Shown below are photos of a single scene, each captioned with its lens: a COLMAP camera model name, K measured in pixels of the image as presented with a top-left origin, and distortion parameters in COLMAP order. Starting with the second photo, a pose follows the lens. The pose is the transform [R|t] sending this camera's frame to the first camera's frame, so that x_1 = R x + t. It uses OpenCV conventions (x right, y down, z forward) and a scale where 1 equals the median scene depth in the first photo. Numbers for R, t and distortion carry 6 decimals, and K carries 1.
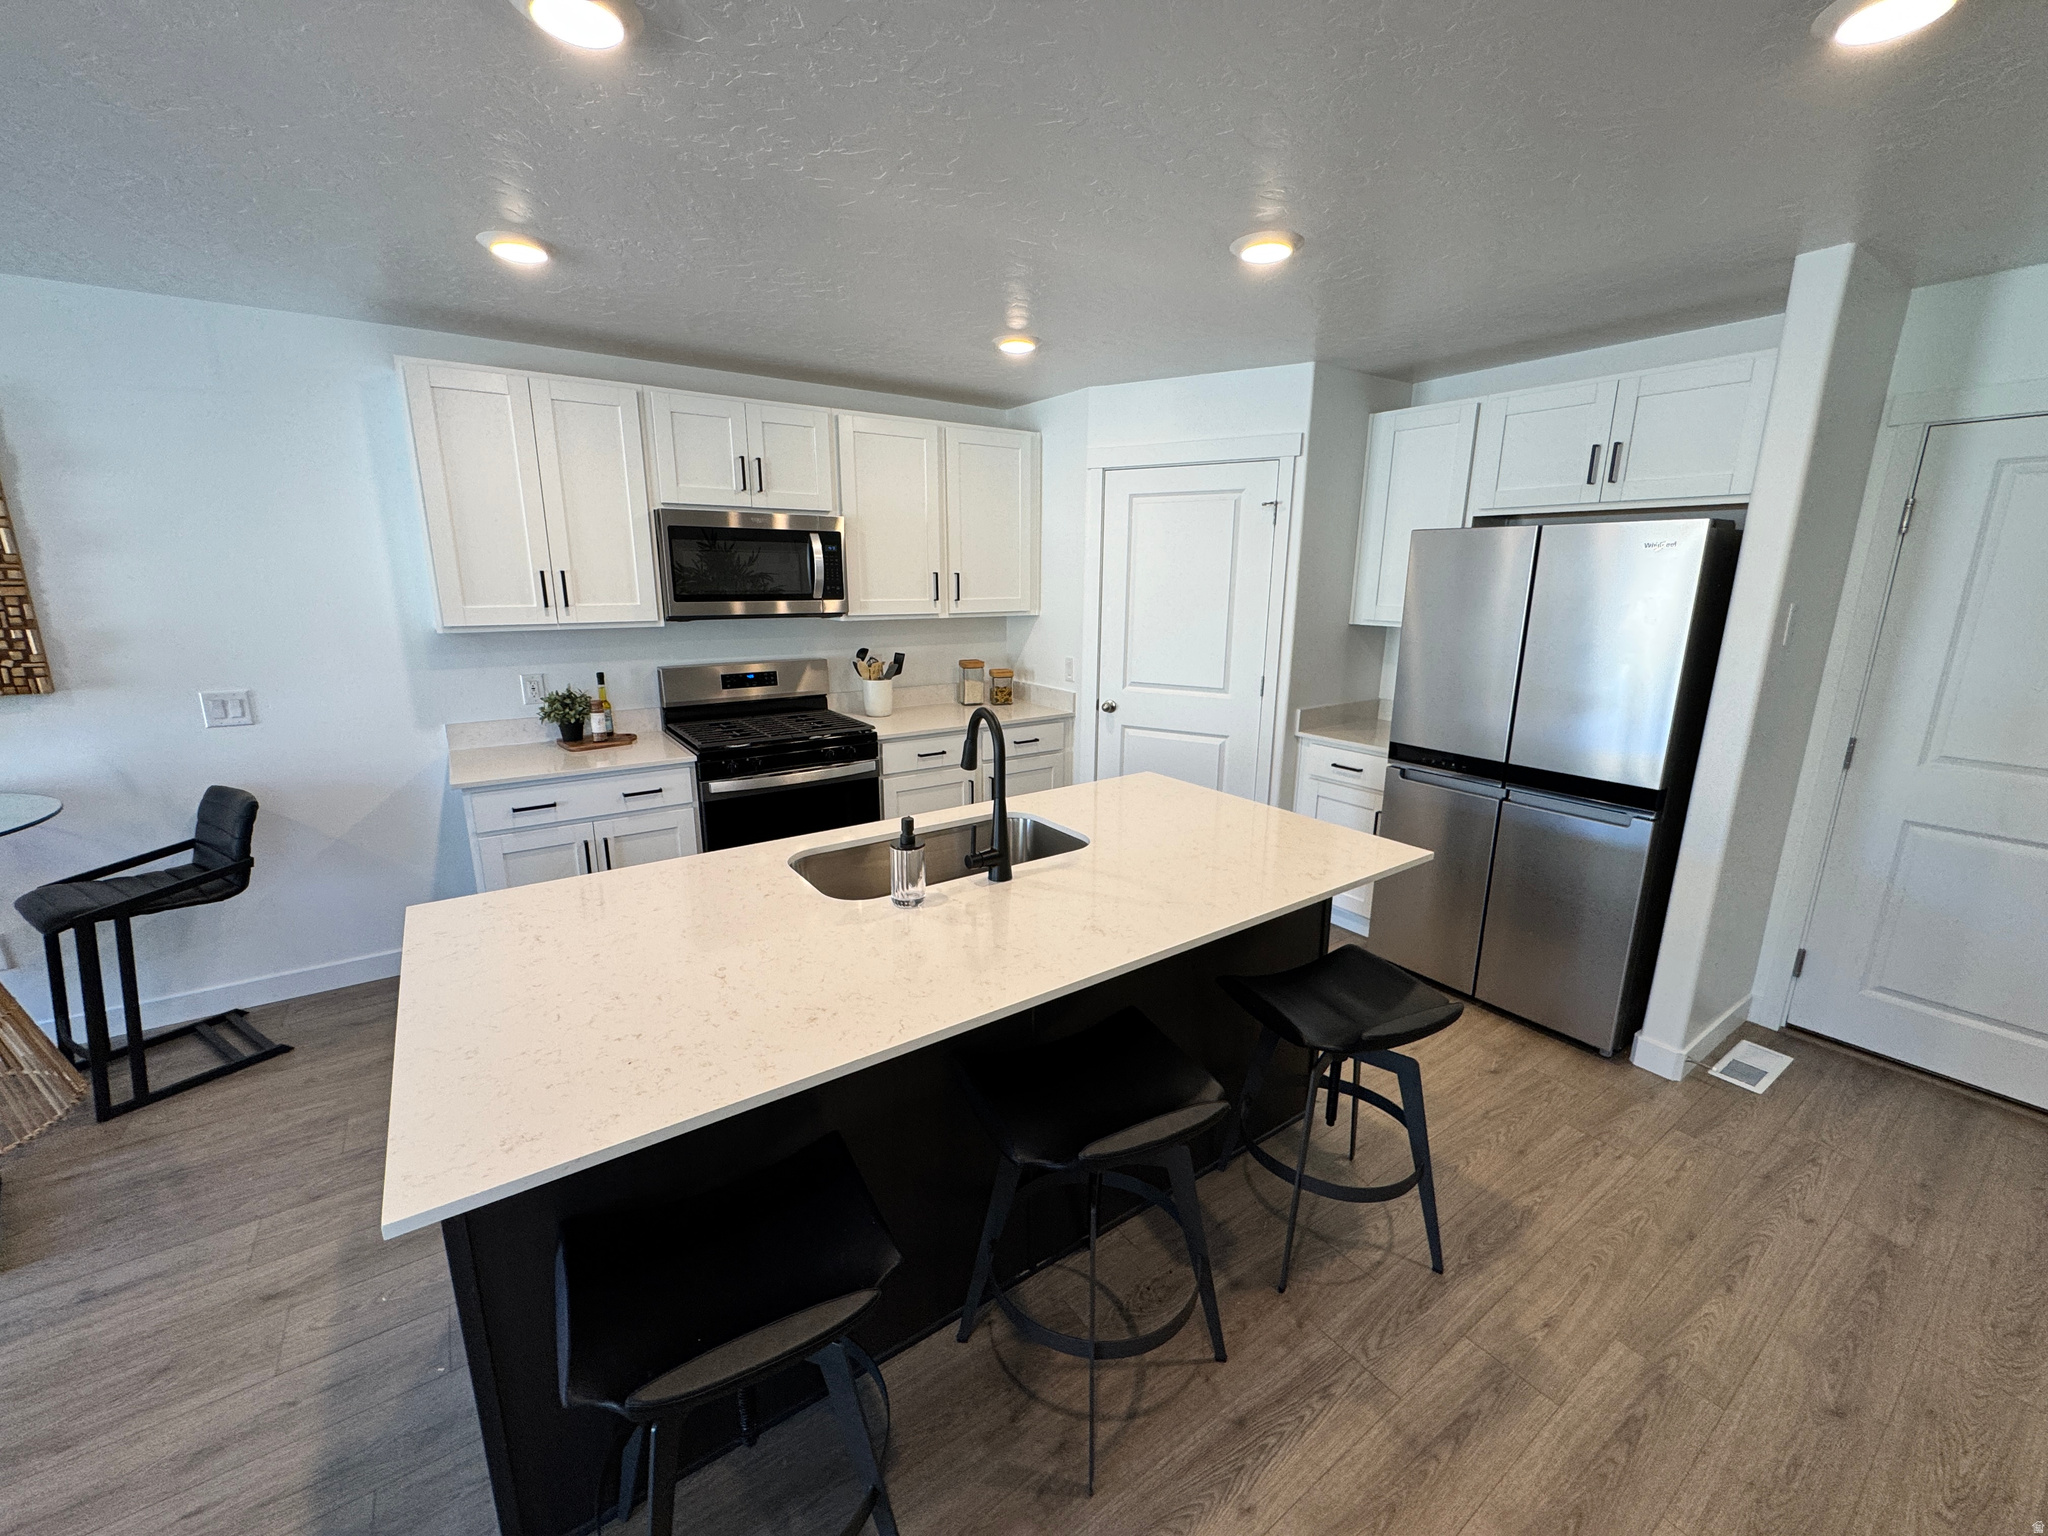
lens RADIAL K [[814.6, 0, 1028.2], [0, 814.6, 763.9], [0, 0, 1]] dist [-0.001988, -0.000236]
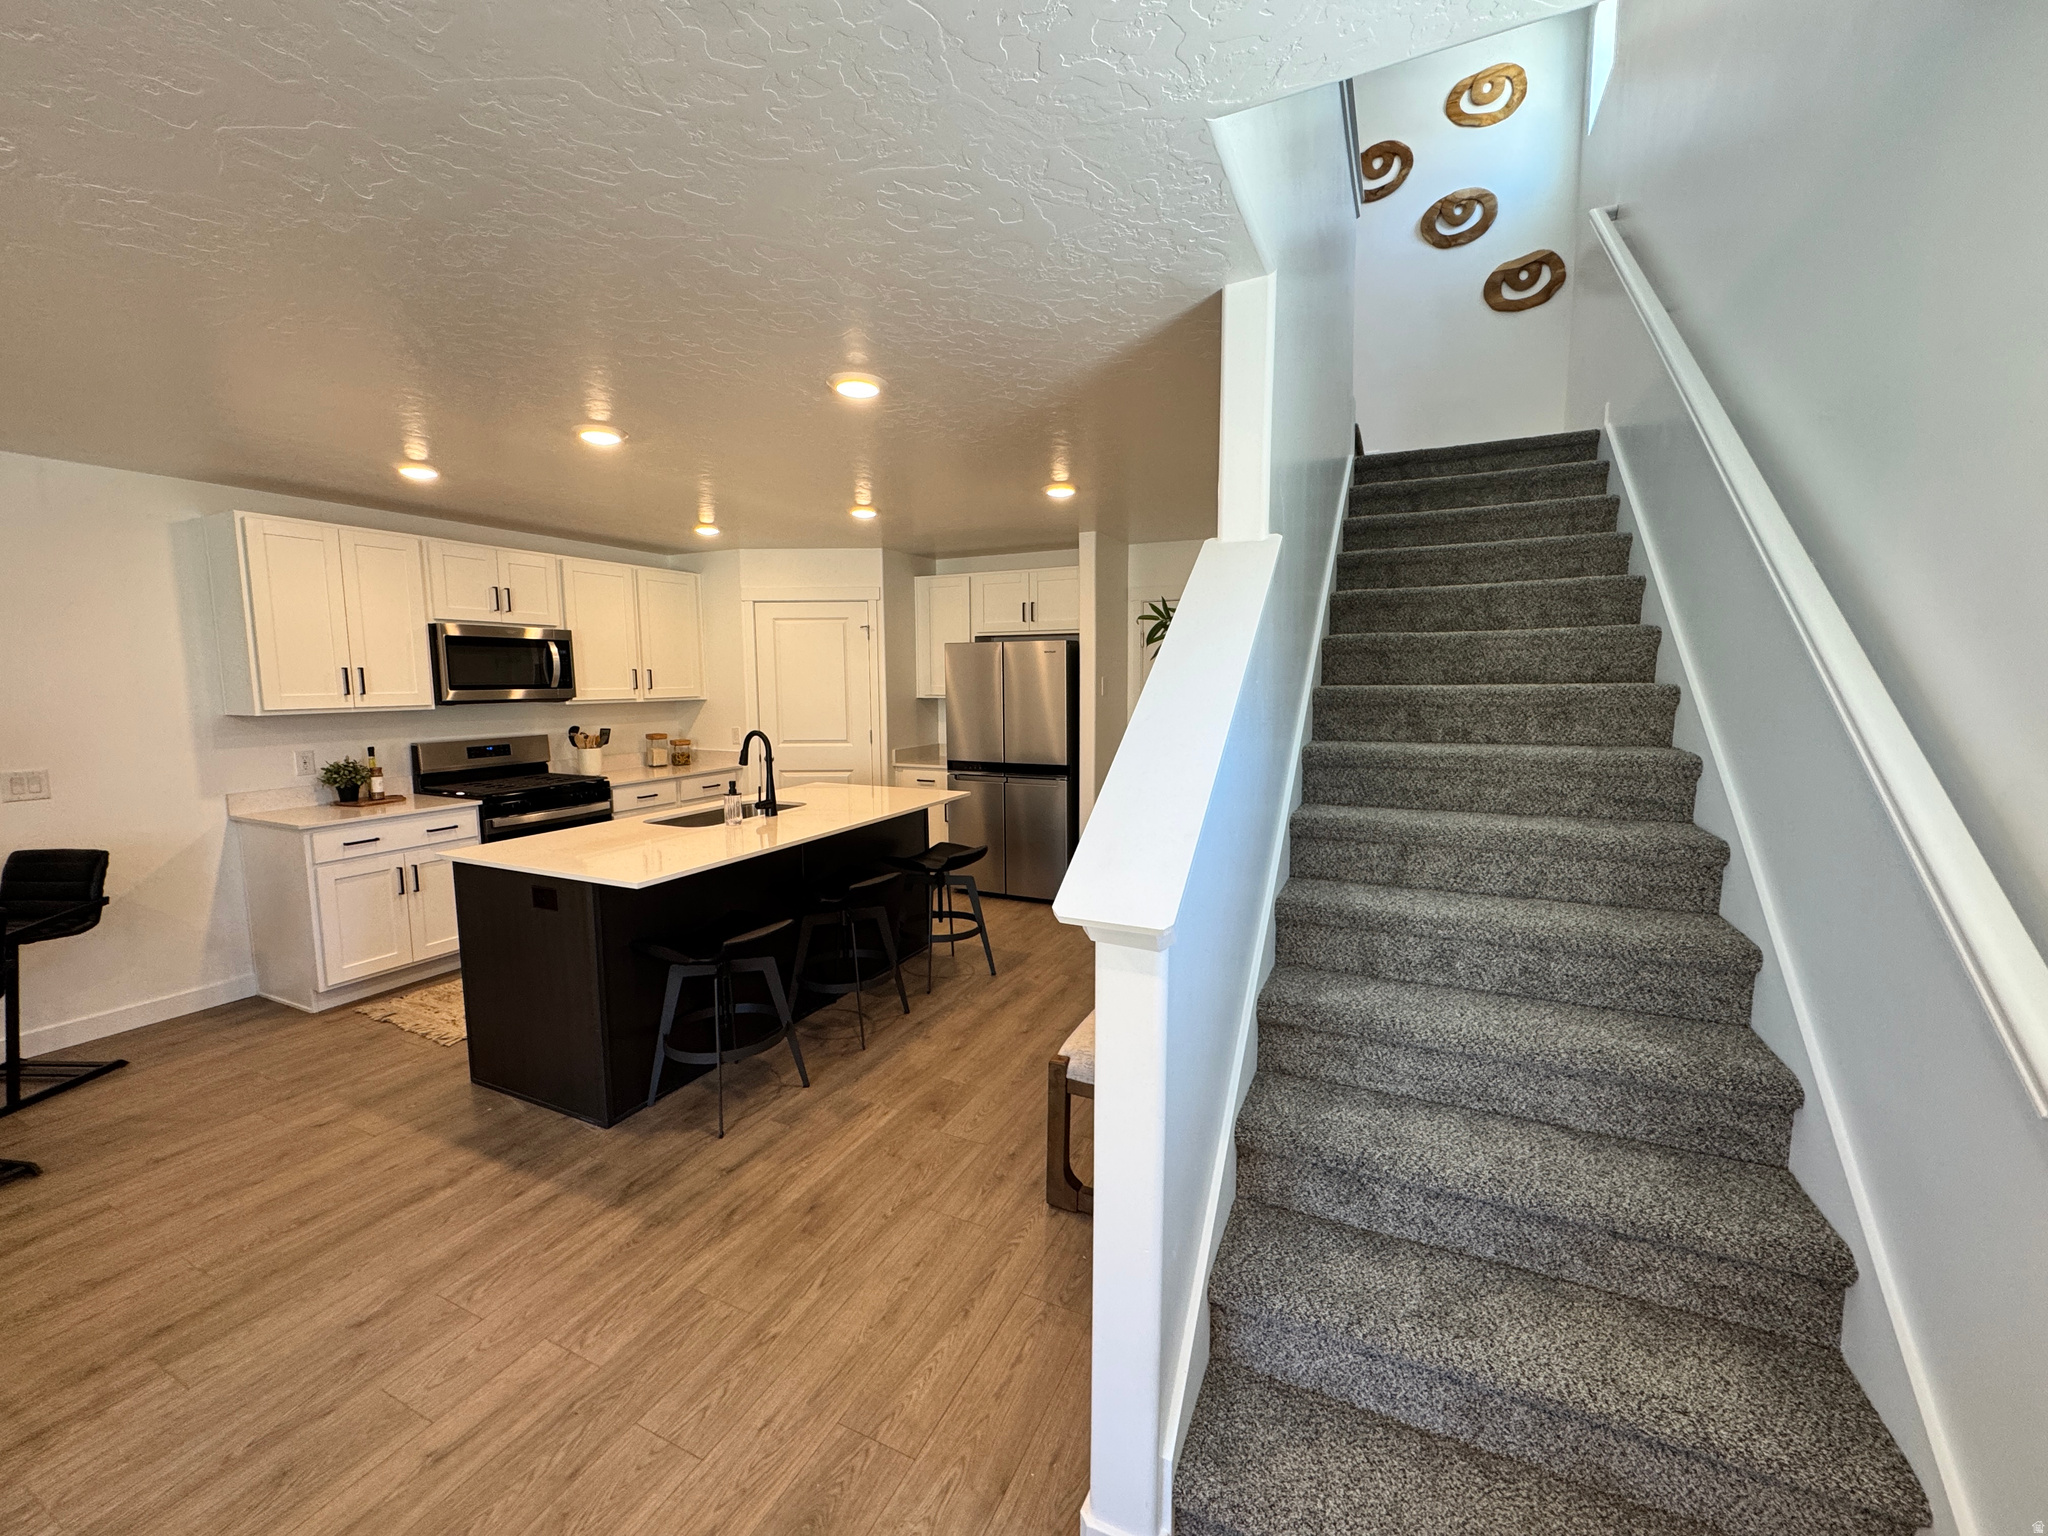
lens RADIAL K [[814.6, 0, 1023.7], [0, 814.6, 763.3], [0, 0, 1]] dist [-0.001988, -0.000236]
pose [[0.868784, -0.063186, 0.491143, -0.268049], [0.123841, 0.988033, -0.091951, 0.156247], [-0.479455, 0.140709, 0.866212, -0.584502]]
